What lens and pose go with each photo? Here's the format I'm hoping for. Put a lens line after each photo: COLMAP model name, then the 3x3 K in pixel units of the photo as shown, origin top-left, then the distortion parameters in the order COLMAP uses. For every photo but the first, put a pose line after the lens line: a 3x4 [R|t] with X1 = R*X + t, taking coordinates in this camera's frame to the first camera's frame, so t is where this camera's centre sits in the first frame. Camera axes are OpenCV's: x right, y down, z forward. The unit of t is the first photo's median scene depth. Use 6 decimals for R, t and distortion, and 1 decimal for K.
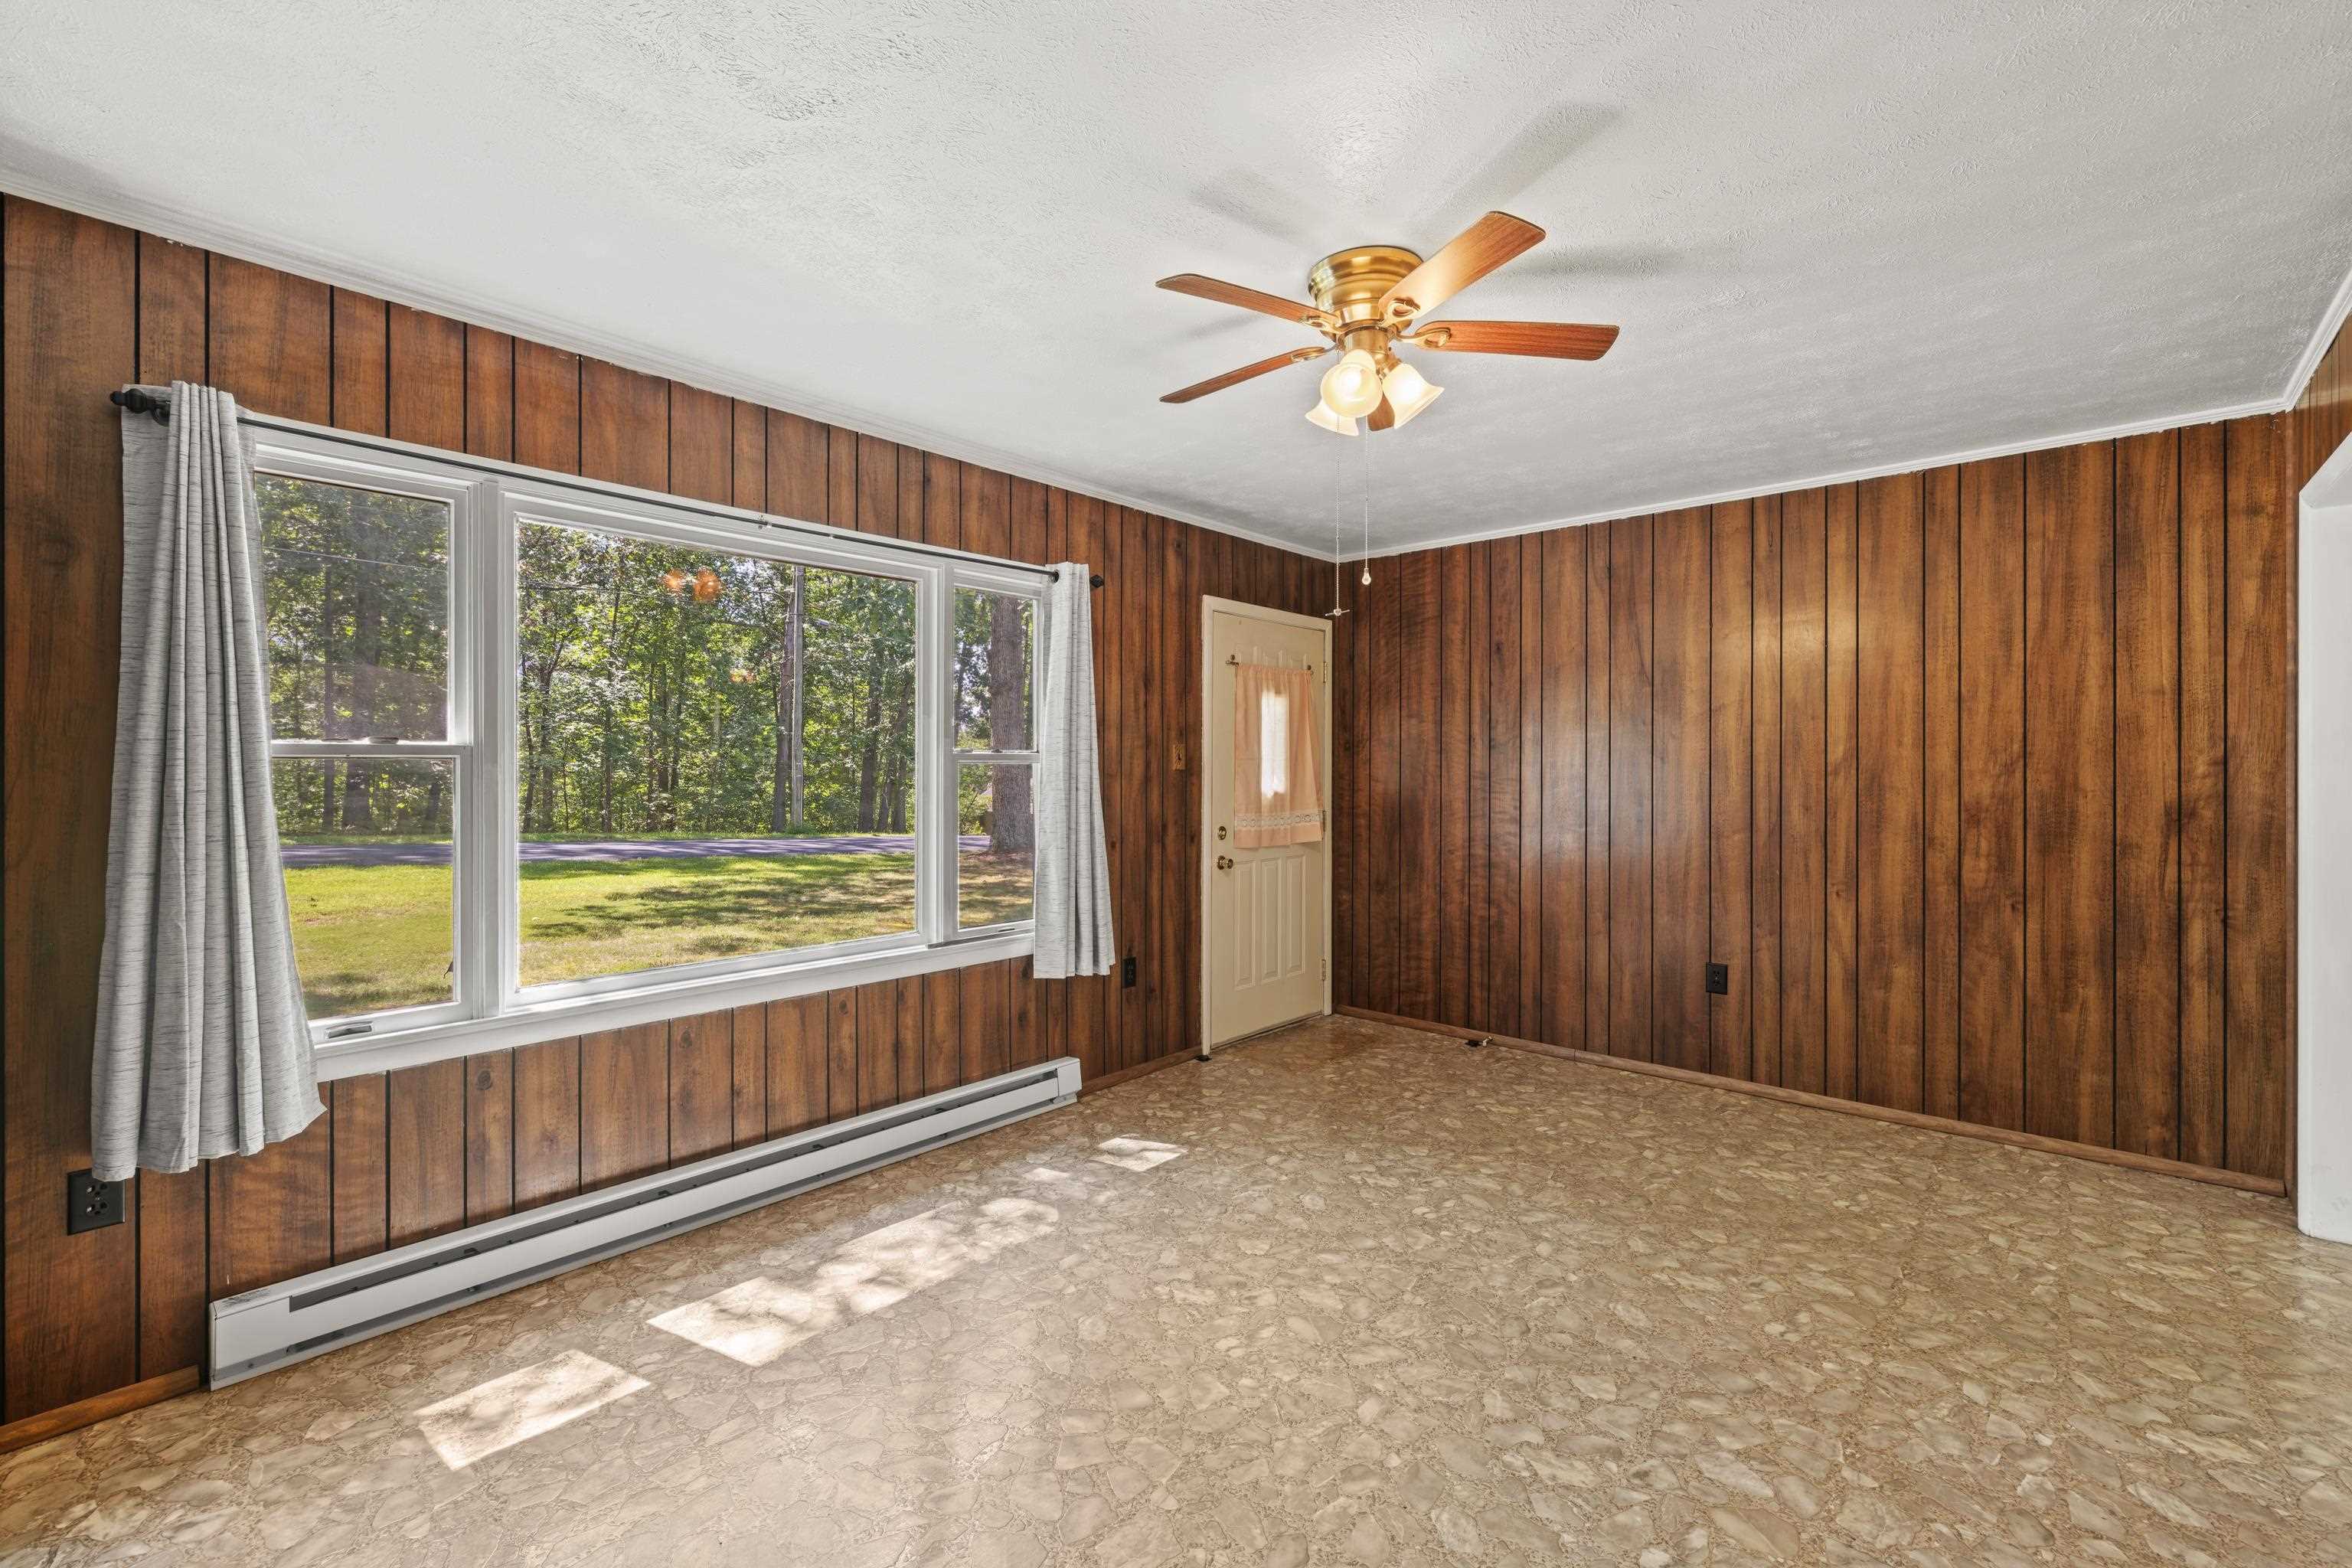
lens RADIAL K [[1001.0, 0, 1173.8], [0, 1001.0, 771.7], [0, 0, 1]] dist [0.002887, 0.000848]
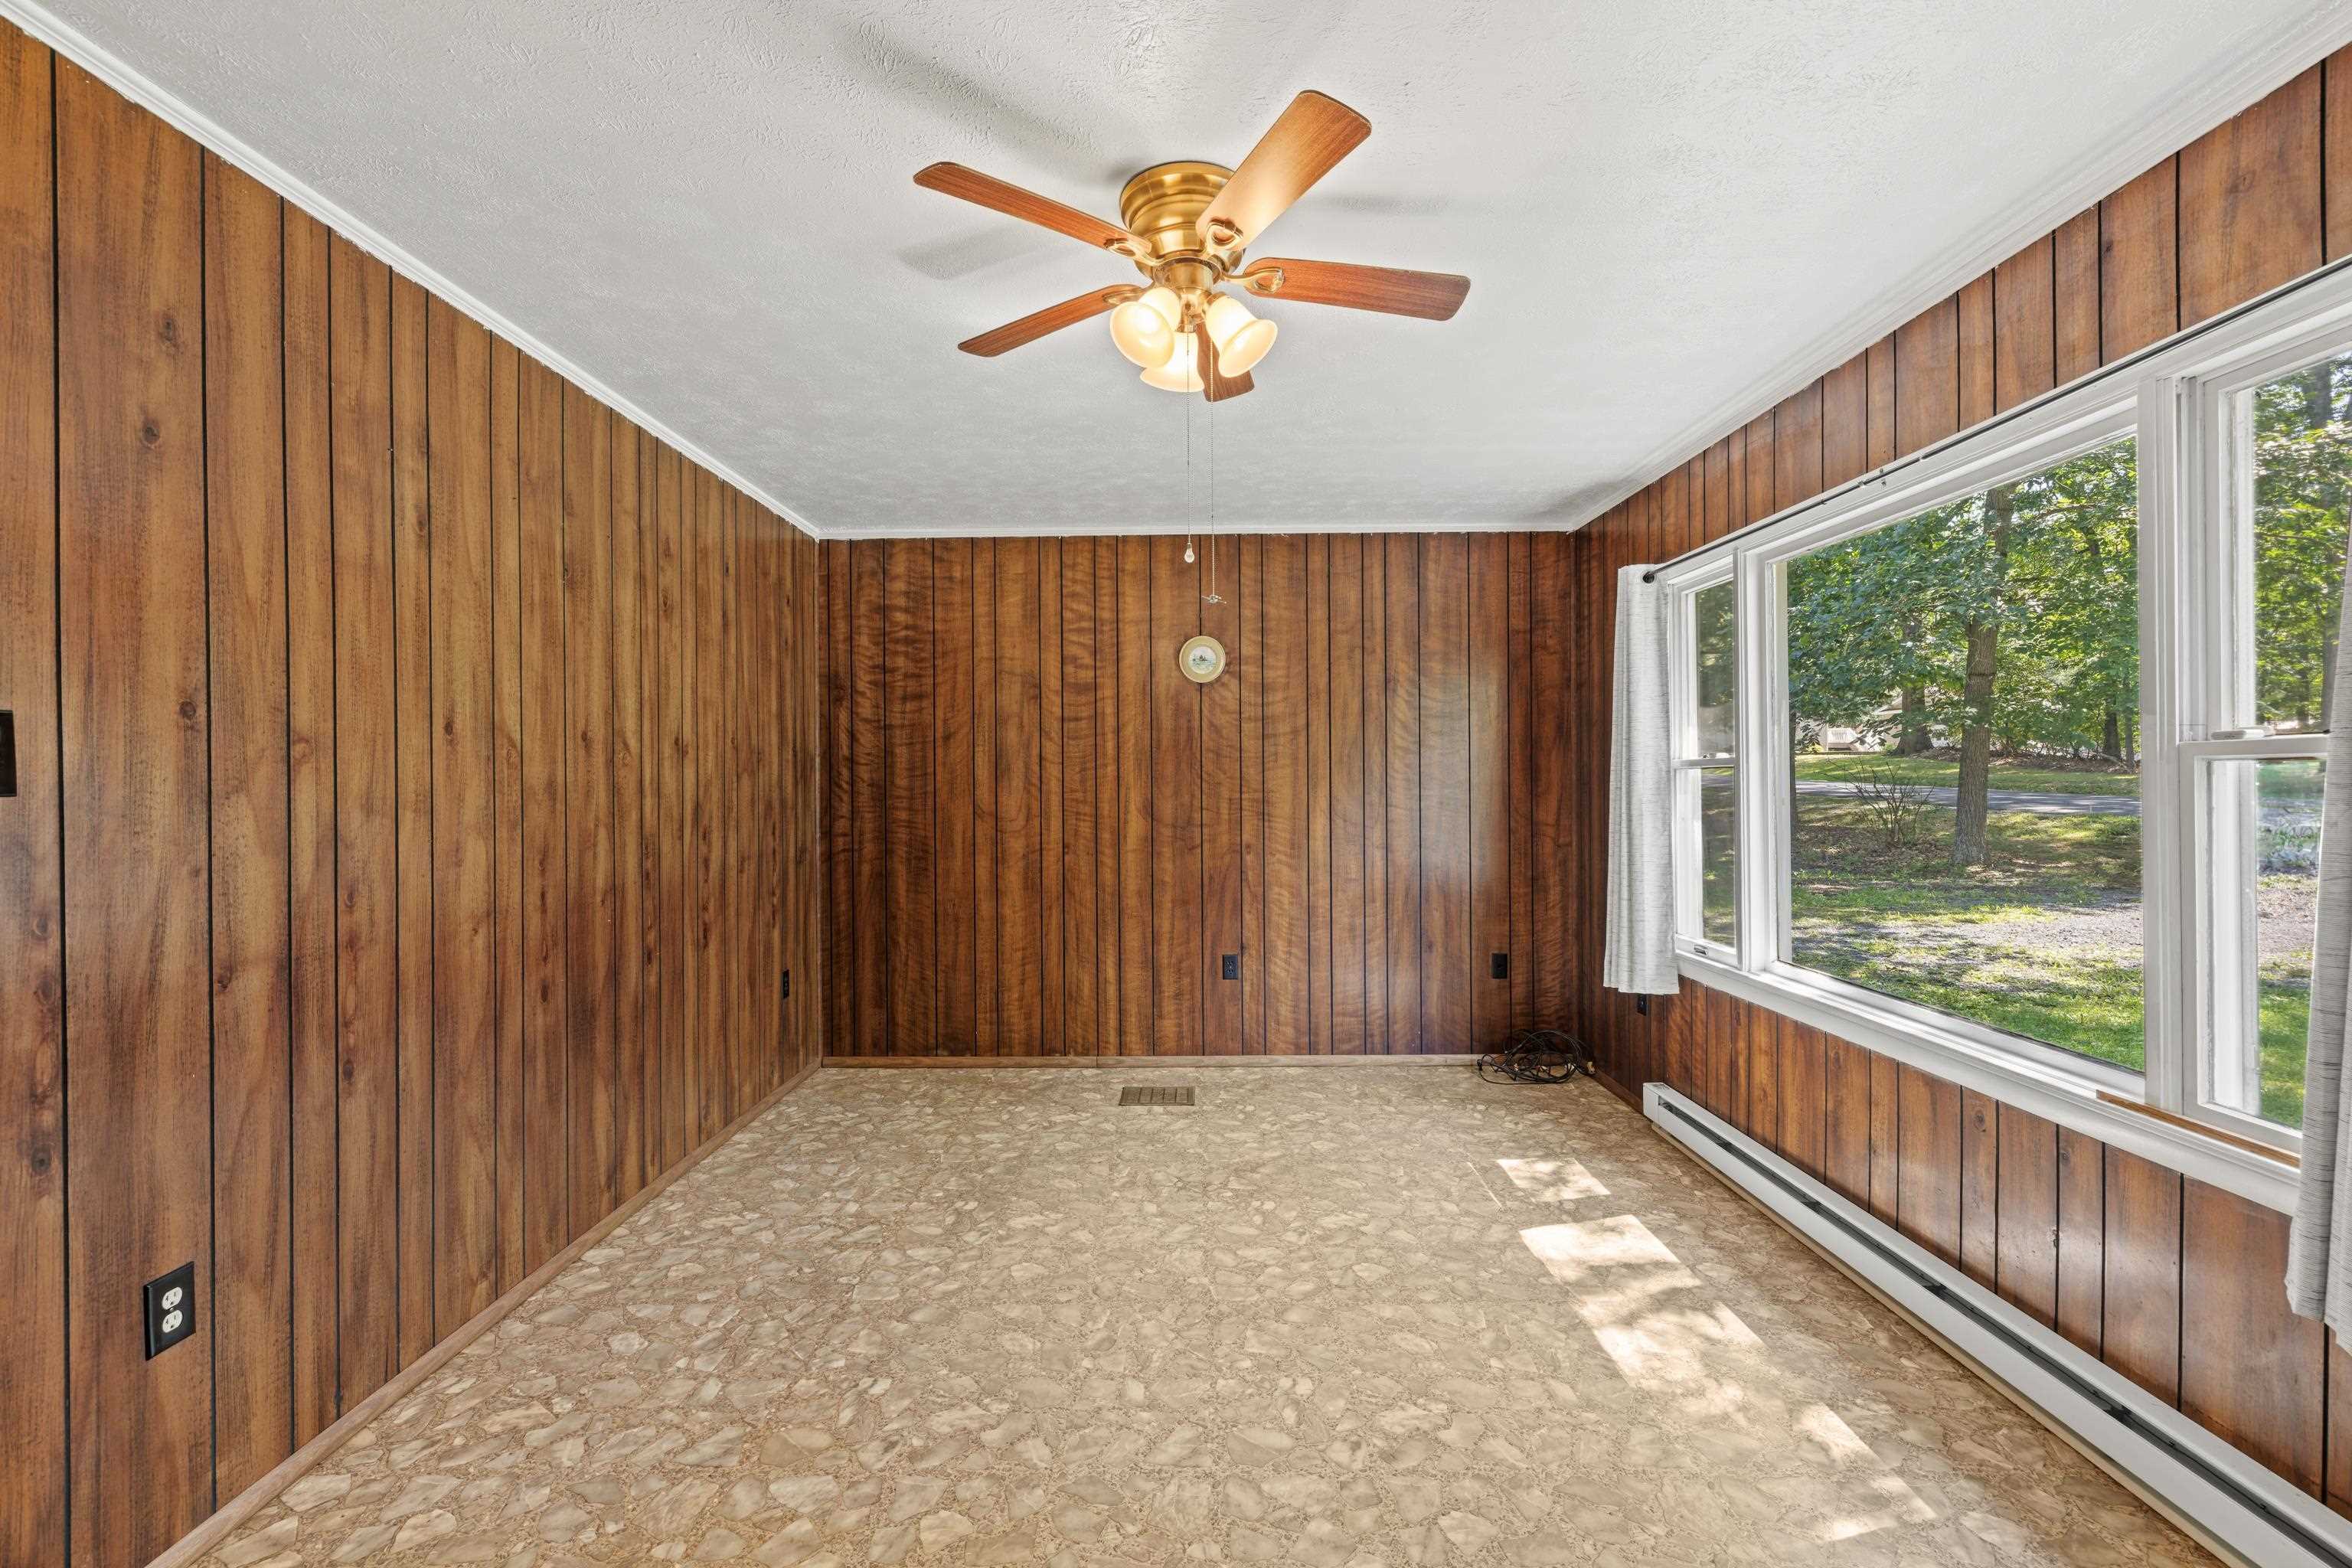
lens RADIAL K [[1001.0, 0, 1166.5], [0, 1001.0, 780.9], [0, 0, 1]] dist [0.002887, 0.000848]
pose [[-0.754728, 0.006357, -0.656007, 0.516209], [0.002404, 0.999973, 0.006925, -0.003820], [0.656033, 0.003650, -0.754723, 1.095738]]
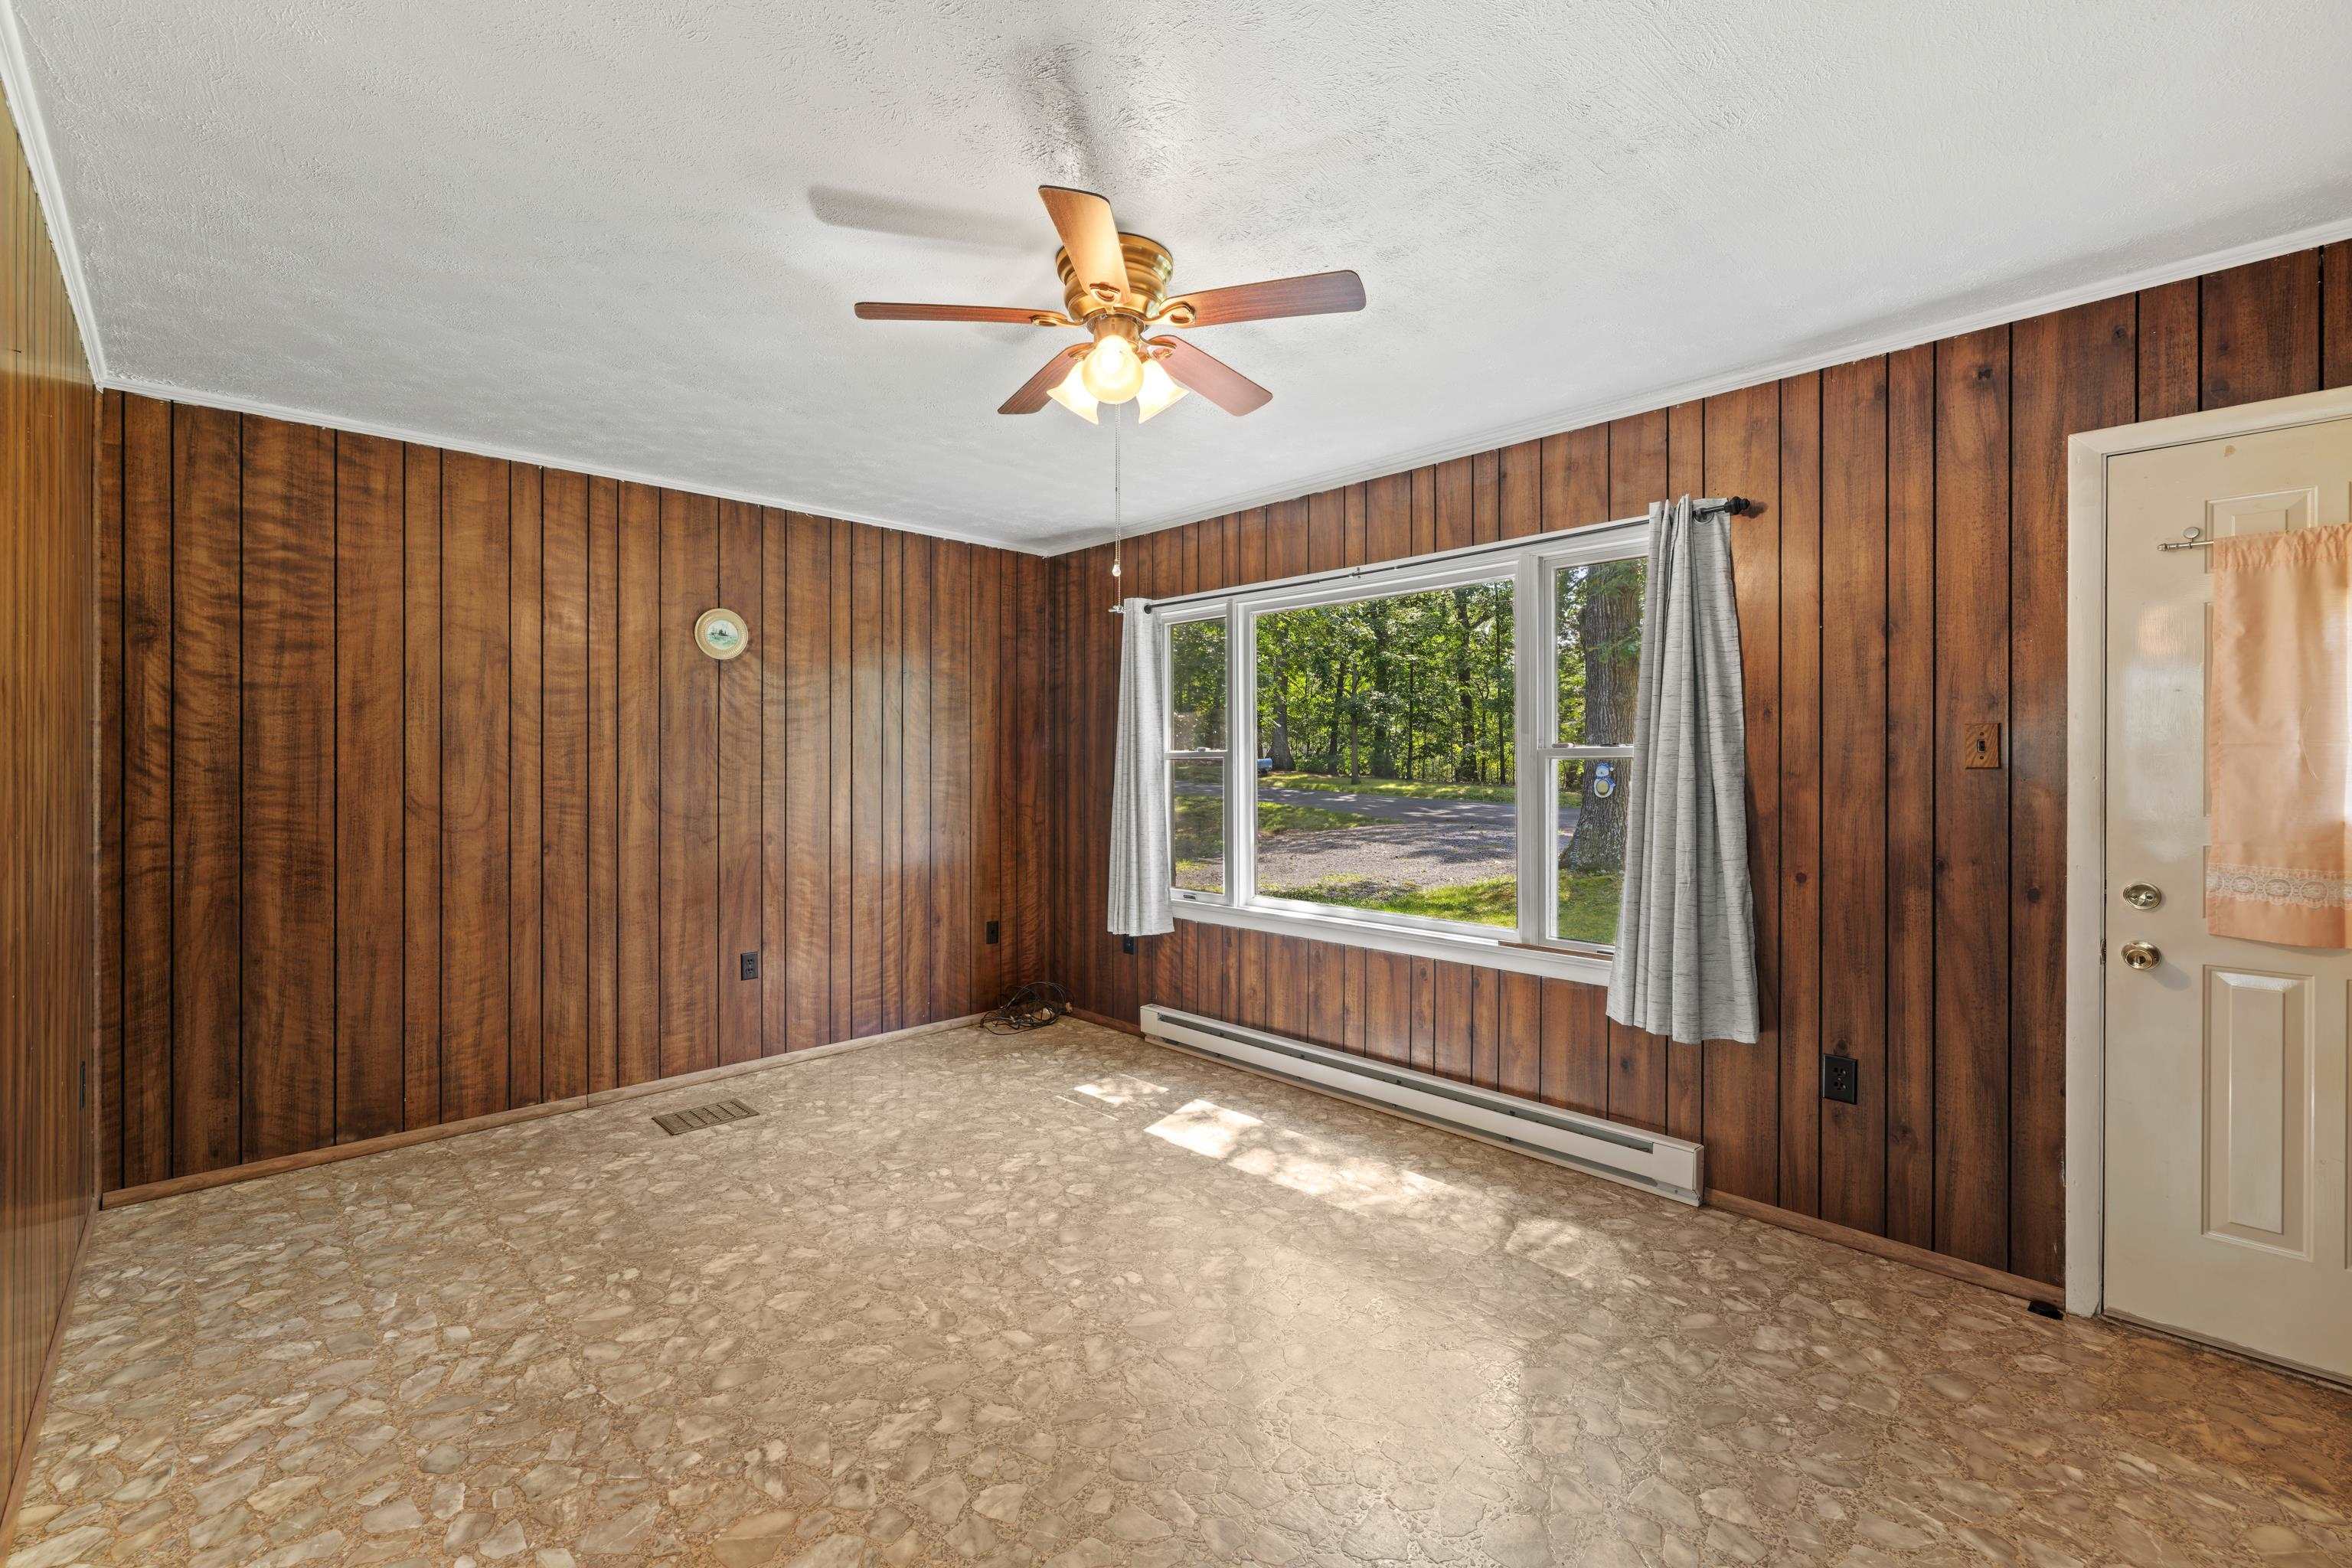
lens RADIAL K [[1001.0, 0, 1171.4], [0, 1001.0, 759.6], [0, 0, 1]] dist [0.002887, 0.000848]
pose [[-0.072139, -0.004796, -0.997383, 0.786218], [-0.006493, 0.999970, -0.004339, -0.001204], [0.997373, 0.006163, -0.072168, 0.754998]]
